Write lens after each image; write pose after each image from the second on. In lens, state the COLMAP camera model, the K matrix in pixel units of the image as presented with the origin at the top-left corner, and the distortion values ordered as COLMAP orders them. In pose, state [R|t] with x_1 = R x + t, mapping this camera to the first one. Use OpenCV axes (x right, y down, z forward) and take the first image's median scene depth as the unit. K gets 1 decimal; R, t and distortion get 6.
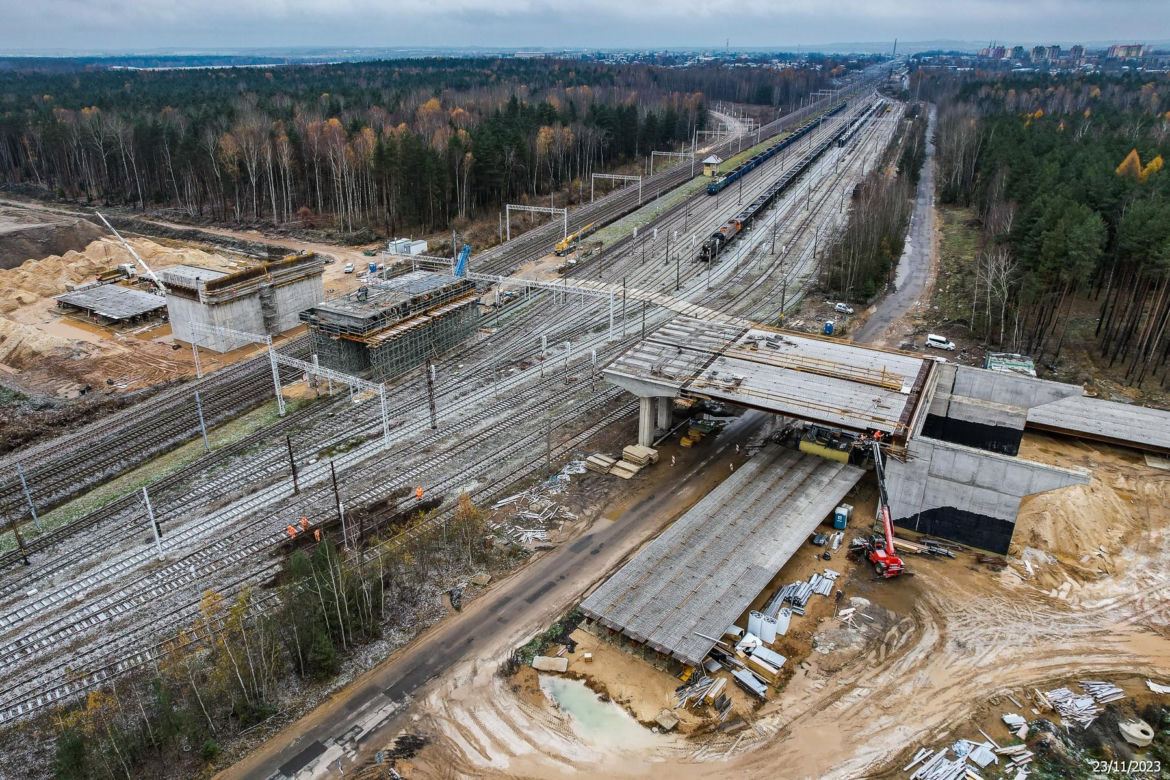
lens RADIAL K [[798.9, 0, 585.0], [0, 798.9, 390.0], [0, 0, 1]] dist [-0.005960, 0.005907]
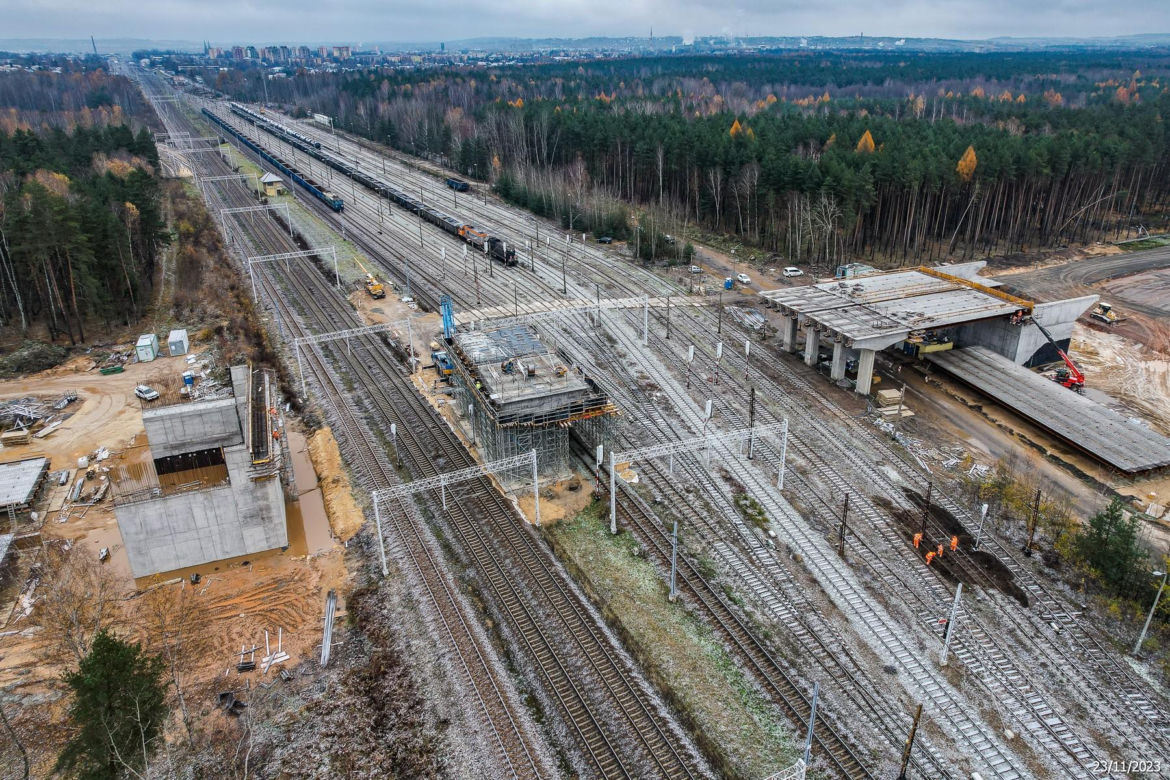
lens RADIAL K [[798.9, 0, 585.0], [0, 798.9, 390.0], [0, 0, 1]] dist [-0.005960, 0.005907]
pose [[0.560472, -0.325757, 0.761416, -0.991349], [0.325328, 0.932086, 0.159303, -0.241693], [-0.761599, 0.158425, 0.628386, 0.549318]]
